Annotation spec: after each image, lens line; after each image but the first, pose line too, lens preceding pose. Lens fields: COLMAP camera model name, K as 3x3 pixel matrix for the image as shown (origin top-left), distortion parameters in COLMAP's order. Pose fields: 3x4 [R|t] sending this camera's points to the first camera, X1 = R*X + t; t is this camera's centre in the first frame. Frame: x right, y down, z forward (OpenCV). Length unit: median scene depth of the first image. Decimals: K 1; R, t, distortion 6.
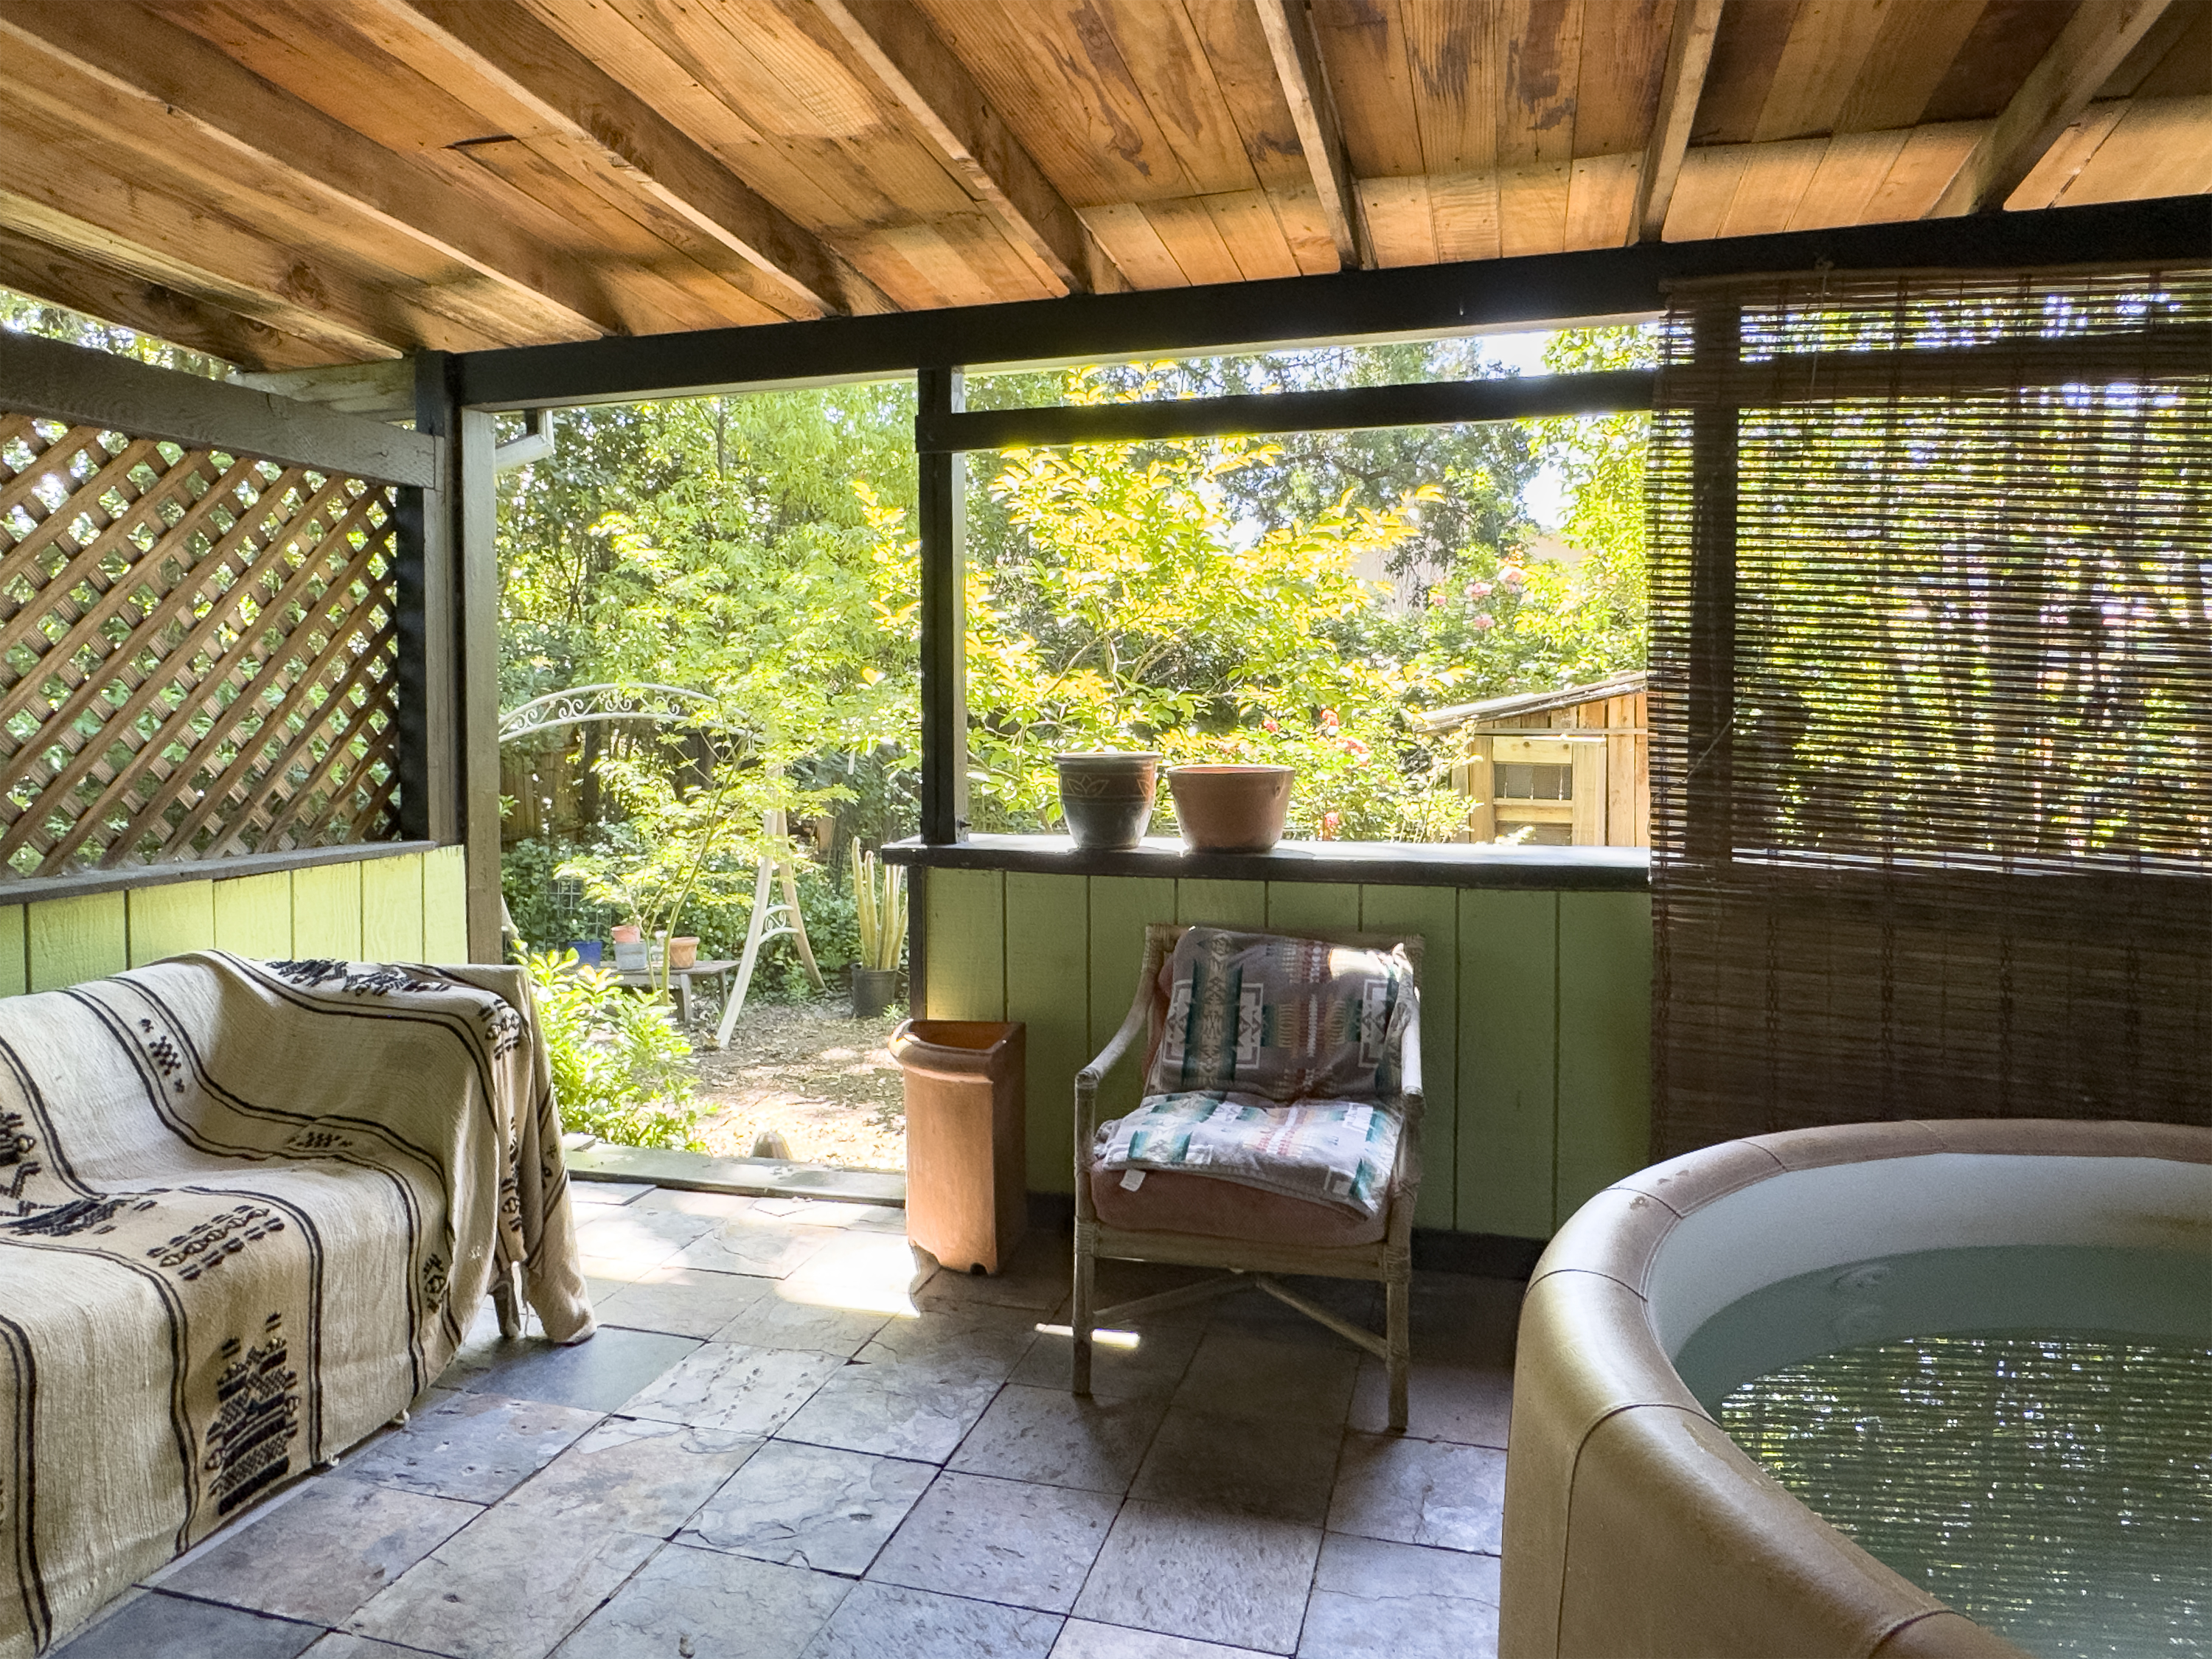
lens RADIAL K [[1412.3, 0, 1106.0], [0, 1412.3, 829.5], [0, 0, 1]] dist [-0.002135, -0.000723]
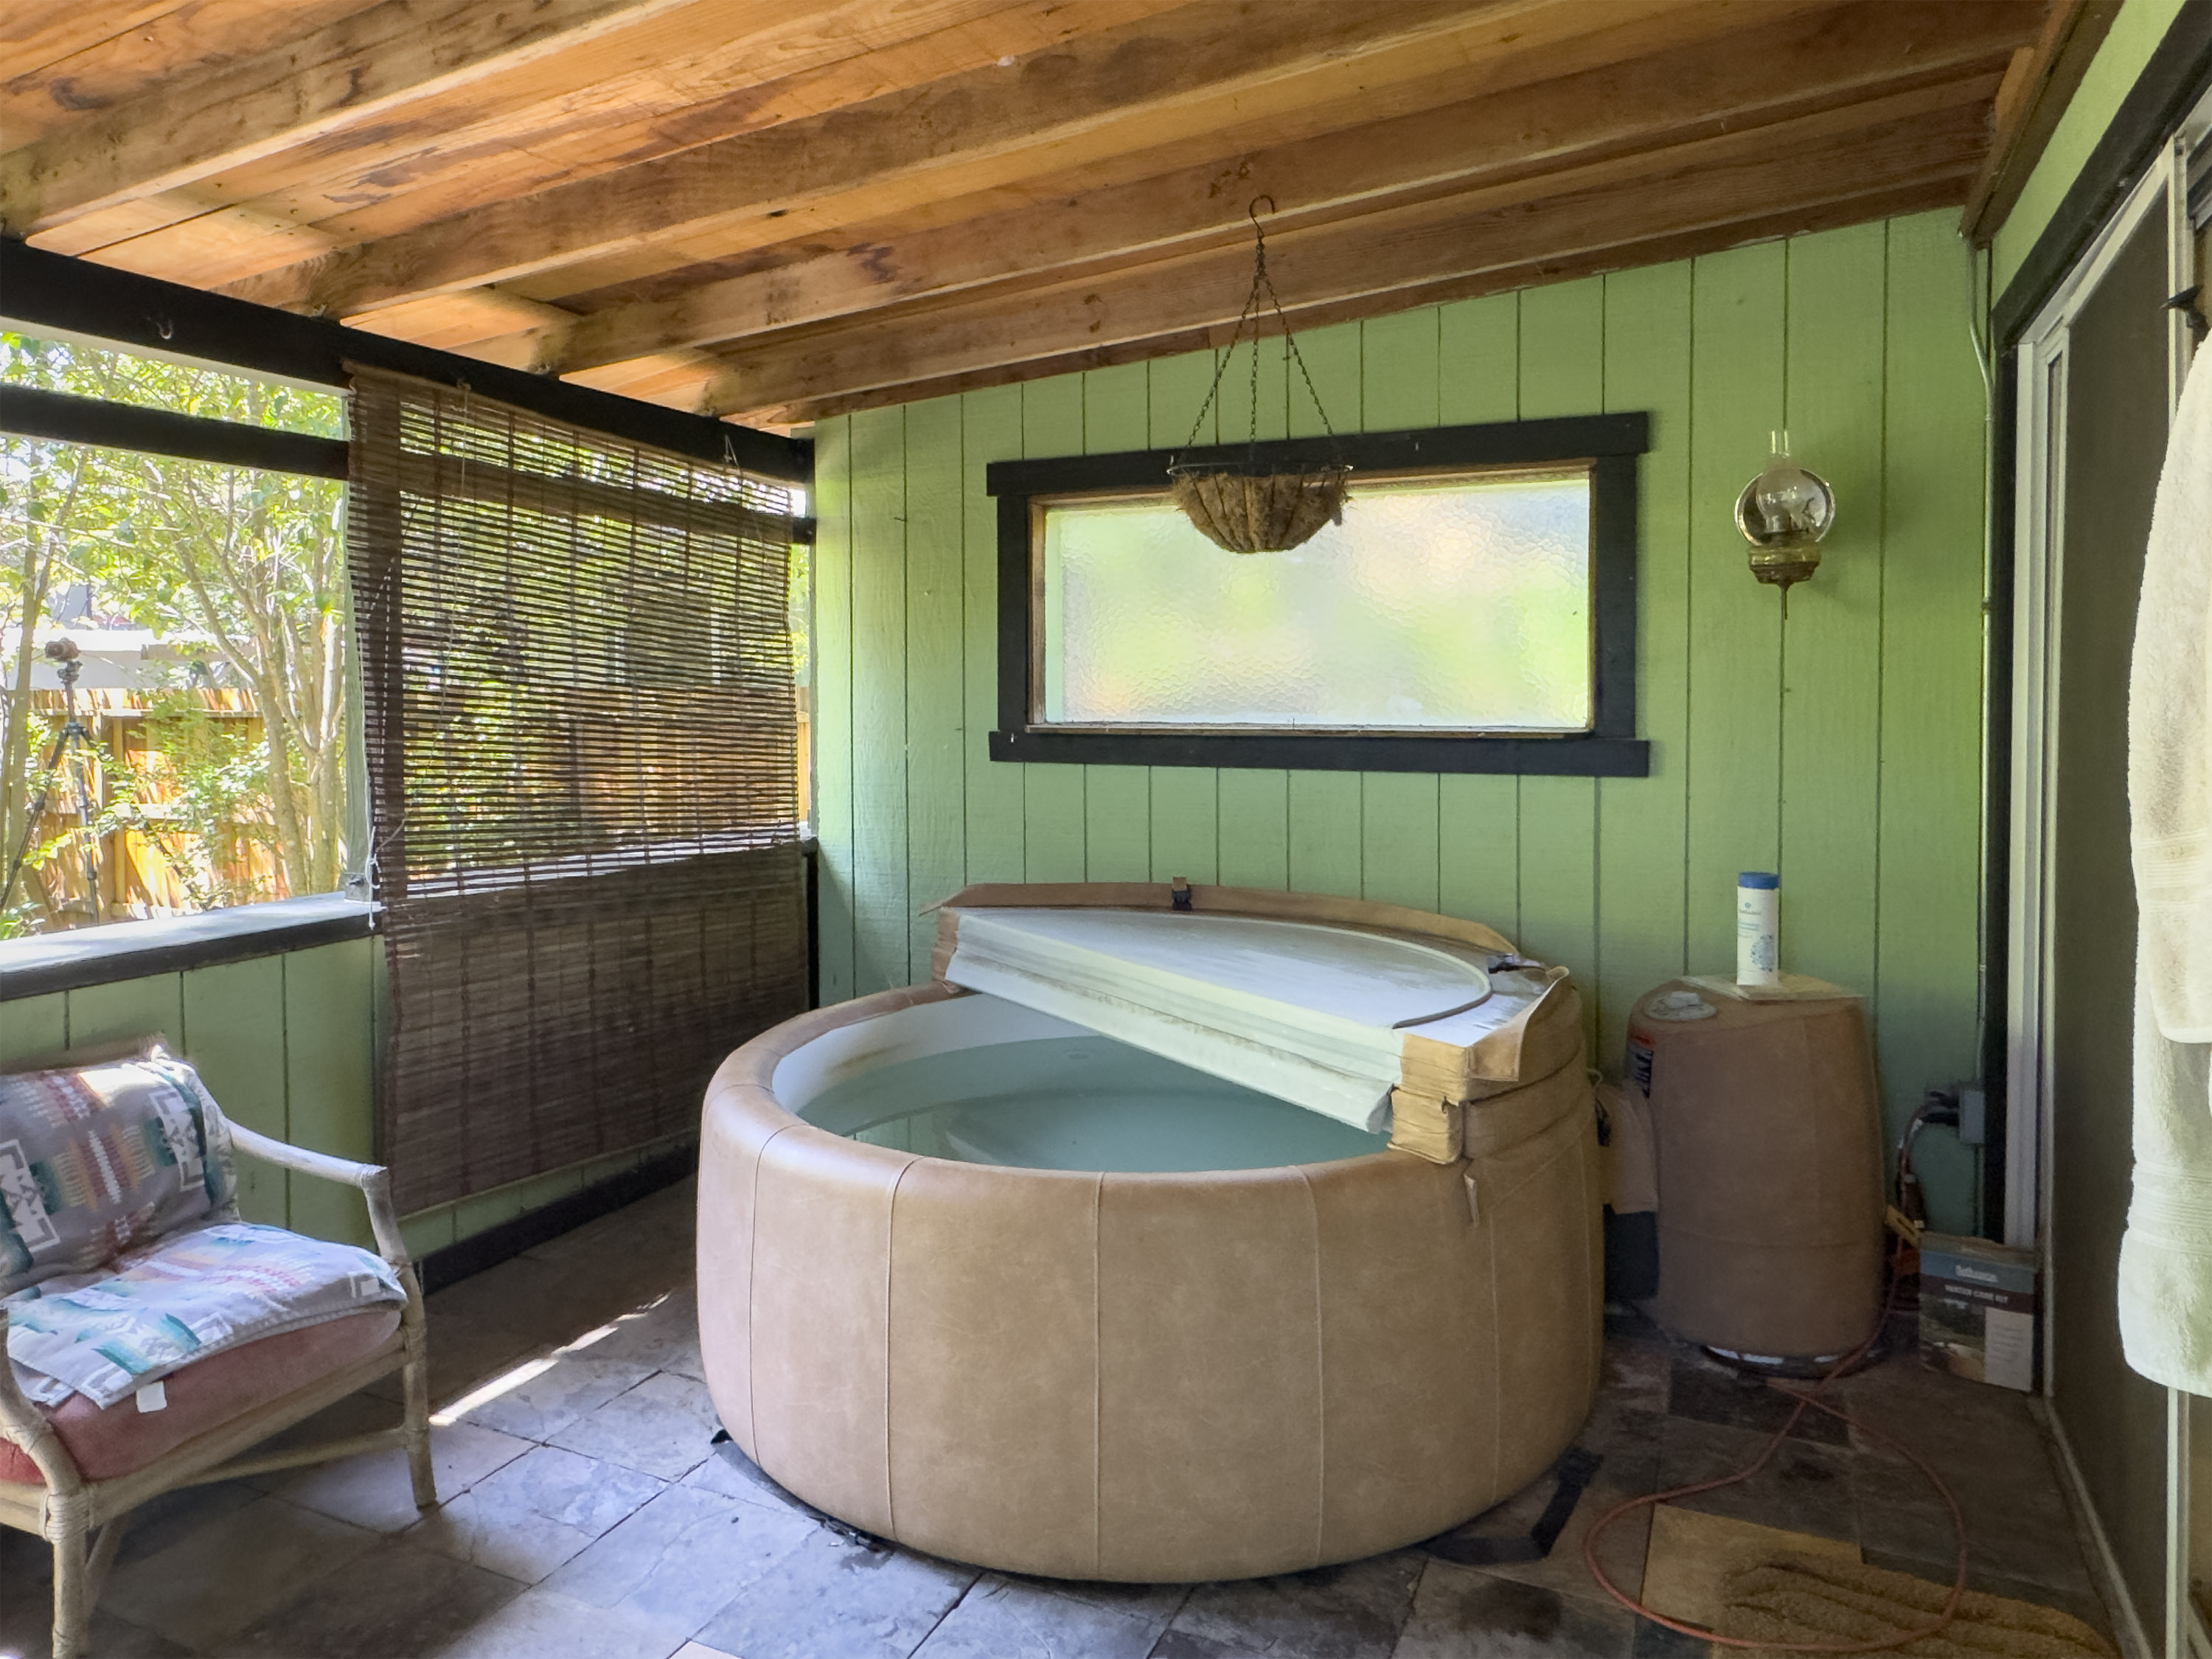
lens RADIAL K [[1412.3, 0, 1106.0], [0, 1412.3, 829.5], [0, 0, 1]] dist [-0.002135, -0.000723]
pose [[0.148866, -0.087976, 0.984936, -0.568682], [0.097654, 0.992474, 0.073890, -0.060005], [-0.984024, 0.085184, 0.156337, 0.292822]]
